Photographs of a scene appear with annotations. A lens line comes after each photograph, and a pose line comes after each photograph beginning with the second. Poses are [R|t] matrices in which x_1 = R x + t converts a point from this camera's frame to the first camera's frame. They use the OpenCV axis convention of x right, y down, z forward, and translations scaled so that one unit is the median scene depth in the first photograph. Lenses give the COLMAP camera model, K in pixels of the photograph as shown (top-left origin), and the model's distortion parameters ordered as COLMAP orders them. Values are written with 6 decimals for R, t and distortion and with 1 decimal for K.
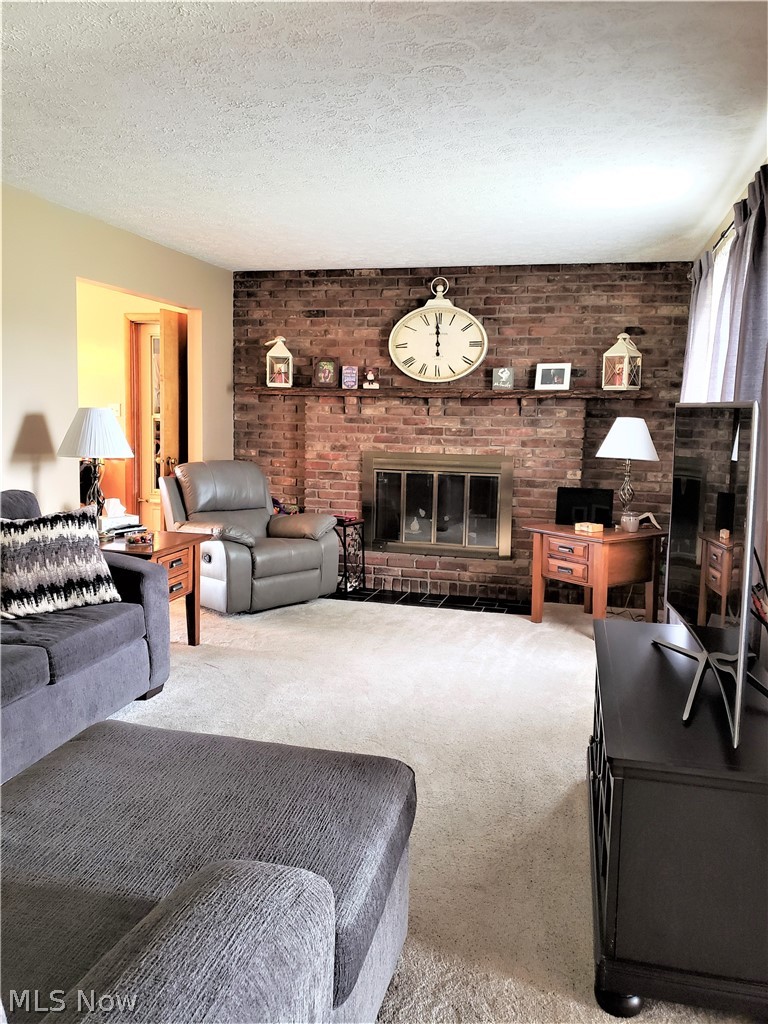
lens RADIAL K [[764.6, 0, 384.0], [0, 764.6, 512.0], [0, 0, 1]] dist [0.015875, 0.010393]
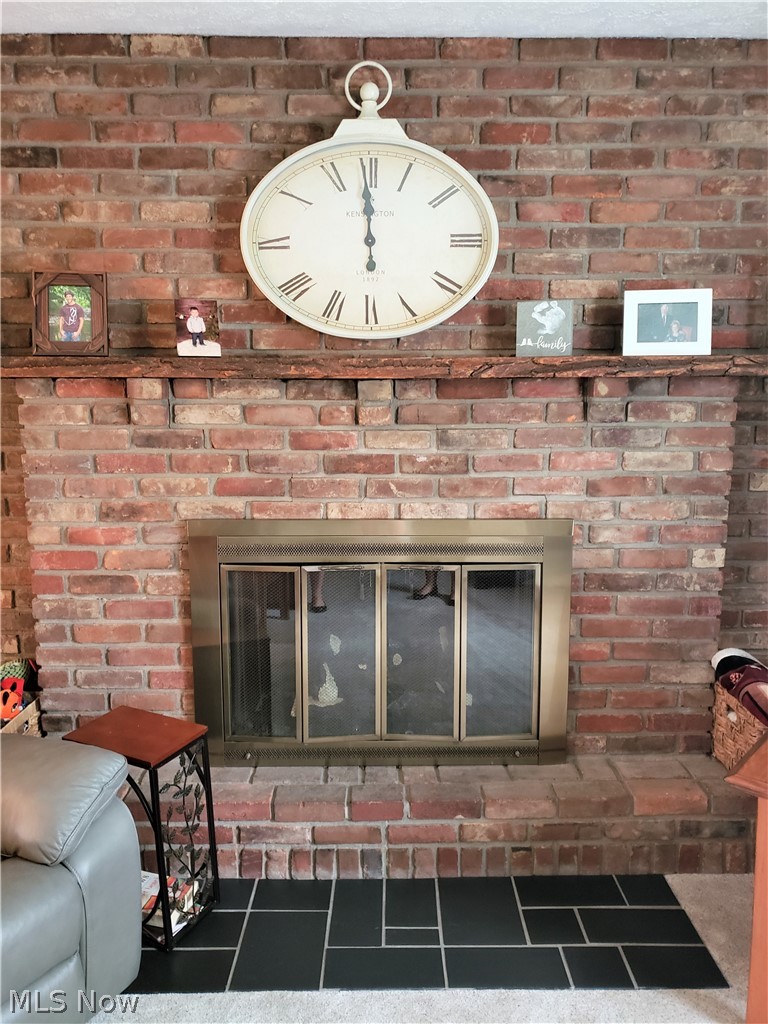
lens RADIAL K [[764.6, 0, 384.0], [0, 764.6, 512.0], [0, 0, 1]] dist [0.015875, 0.010393]
pose [[0.963865, -0.061159, 0.259276, -0.032776], [0.050768, 0.997623, 0.046592, -0.099788], [-0.261509, -0.031745, 0.964679, 0.621347]]
